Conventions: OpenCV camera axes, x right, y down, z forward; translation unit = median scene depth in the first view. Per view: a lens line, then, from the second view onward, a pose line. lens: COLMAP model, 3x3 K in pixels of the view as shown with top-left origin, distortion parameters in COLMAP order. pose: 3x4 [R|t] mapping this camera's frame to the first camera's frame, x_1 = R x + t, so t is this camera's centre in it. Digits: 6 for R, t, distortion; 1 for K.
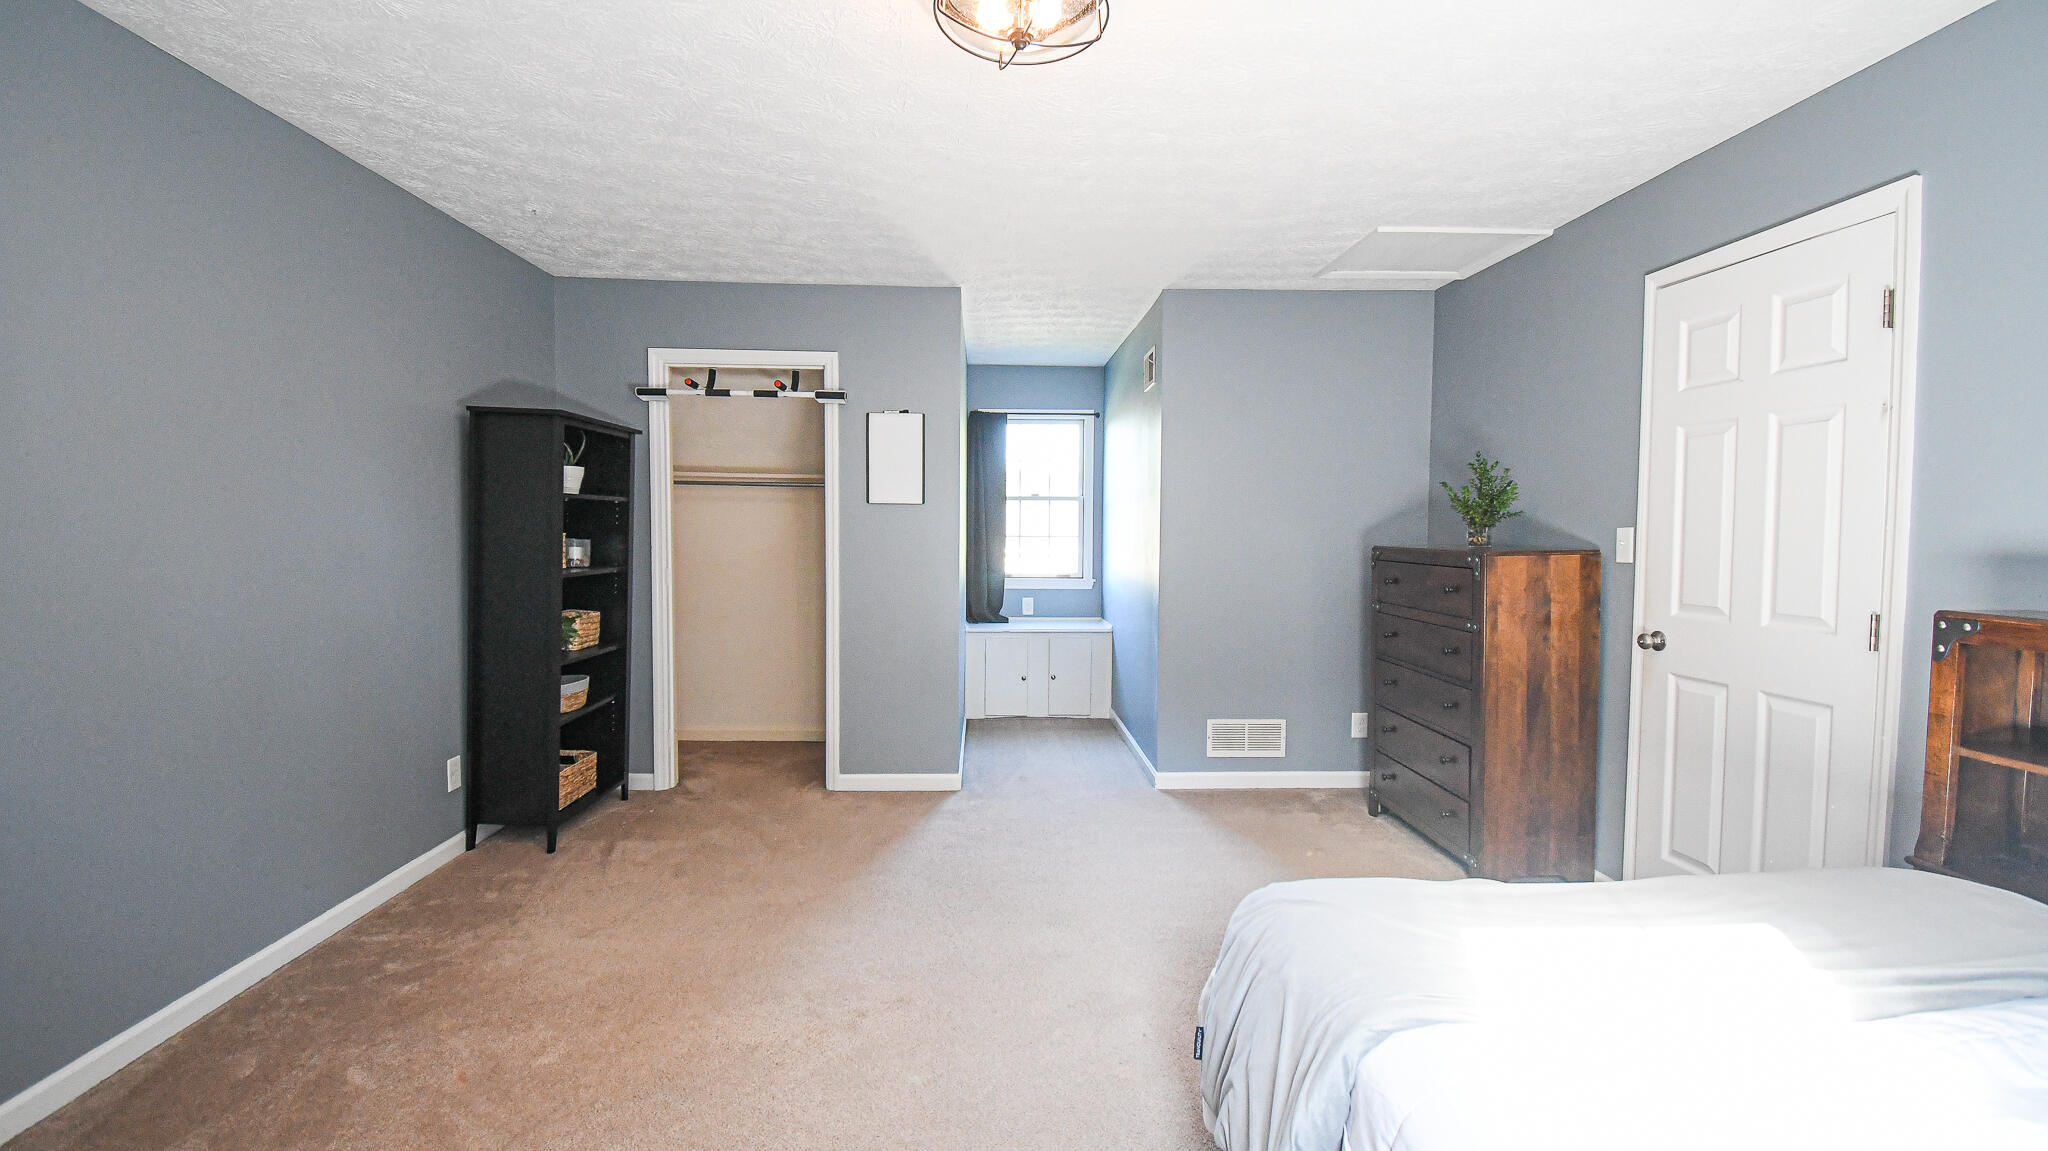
lens RADIAL K [[915.5, 0, 1017.1], [0, 915.5, 576.2], [0, 0, 1]] dist [0.004633, -0.005527]
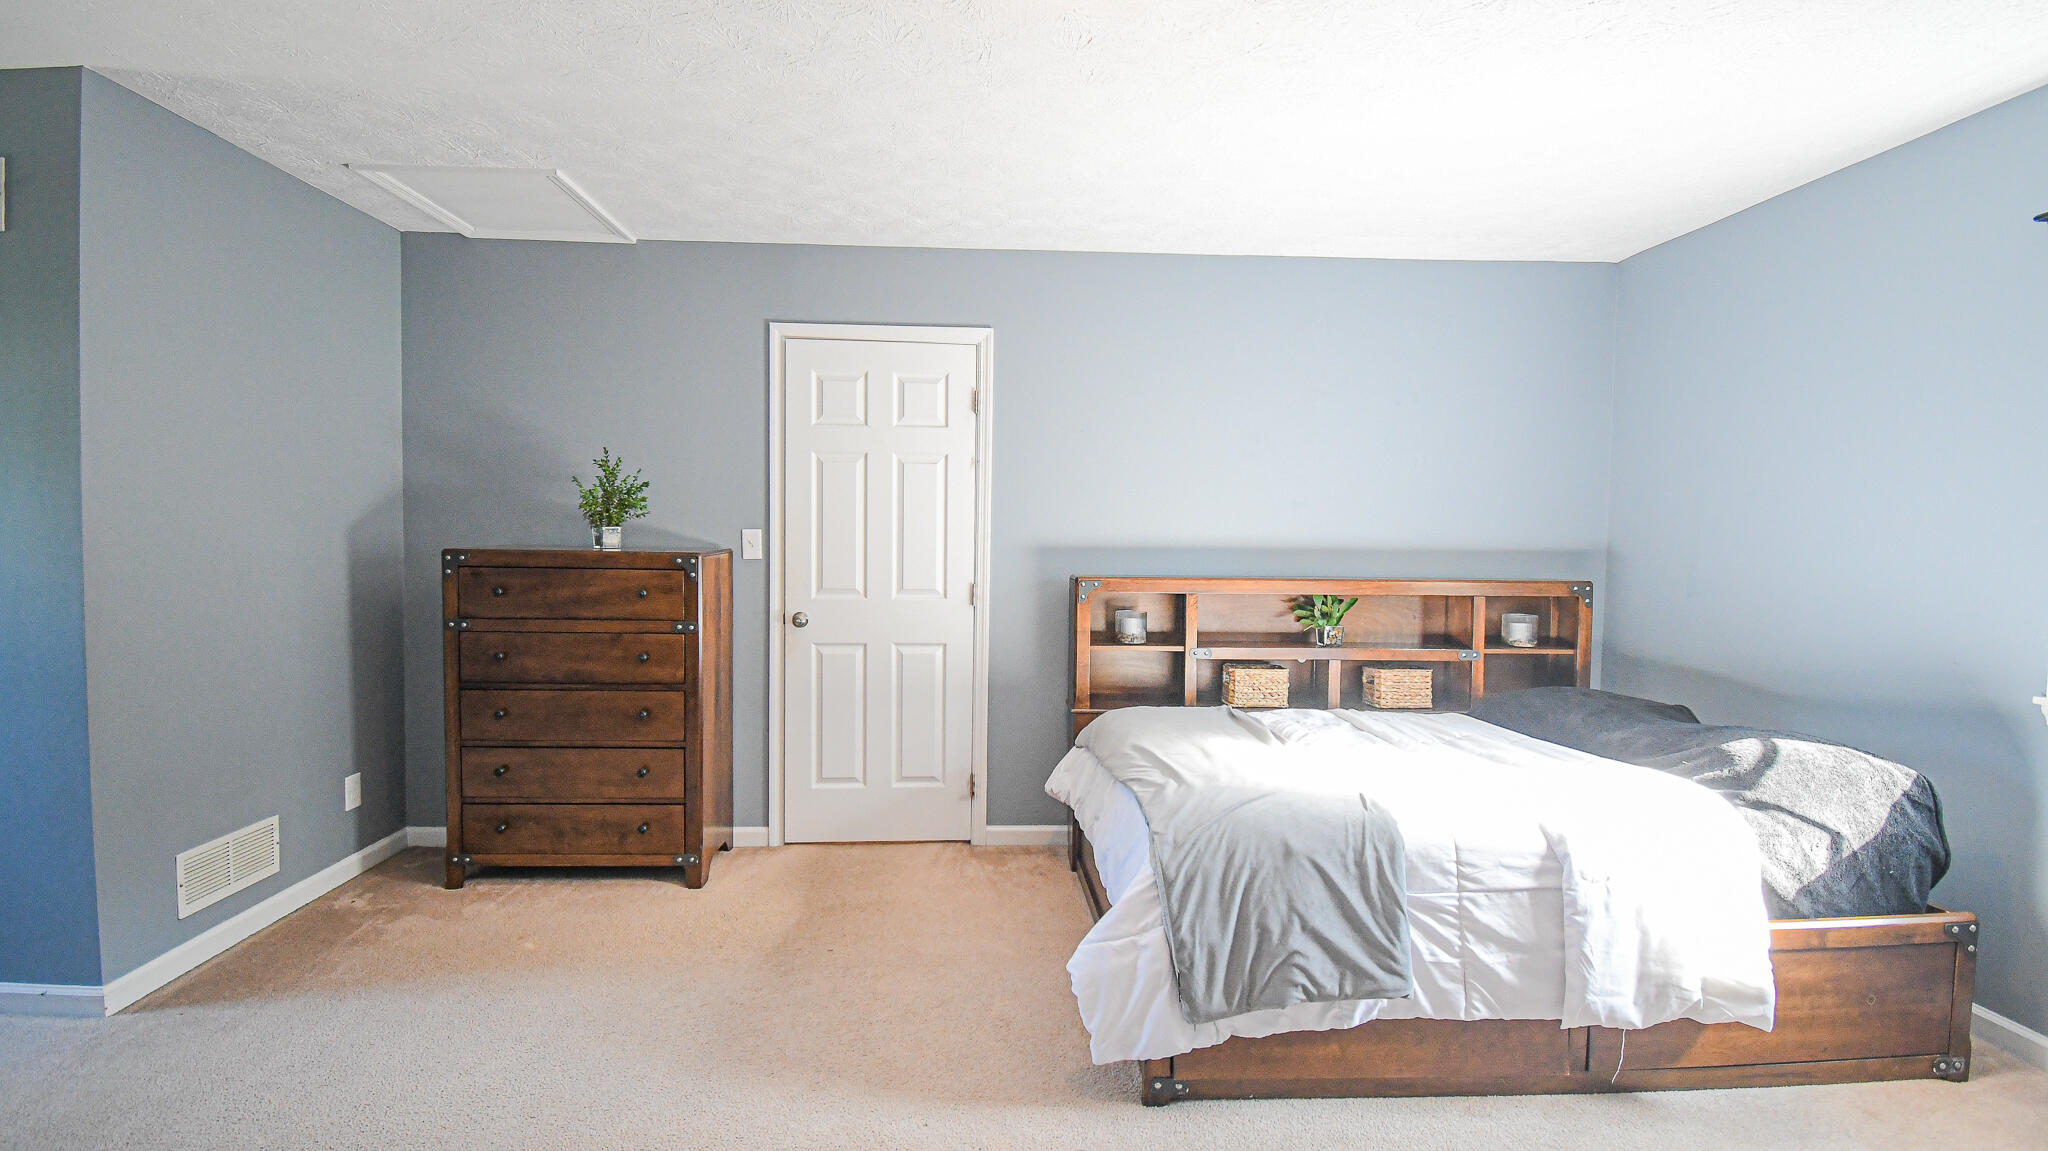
lens RADIAL K [[915.5, 0, 1013.0], [0, 915.5, 575.0], [0, 0, 1]] dist [0.004633, -0.005527]
pose [[-0.014548, -0.047738, 0.998754, -0.484495], [0.041254, 0.997980, 0.048302, -0.034123], [-0.999043, 0.041906, -0.012549, 0.627844]]
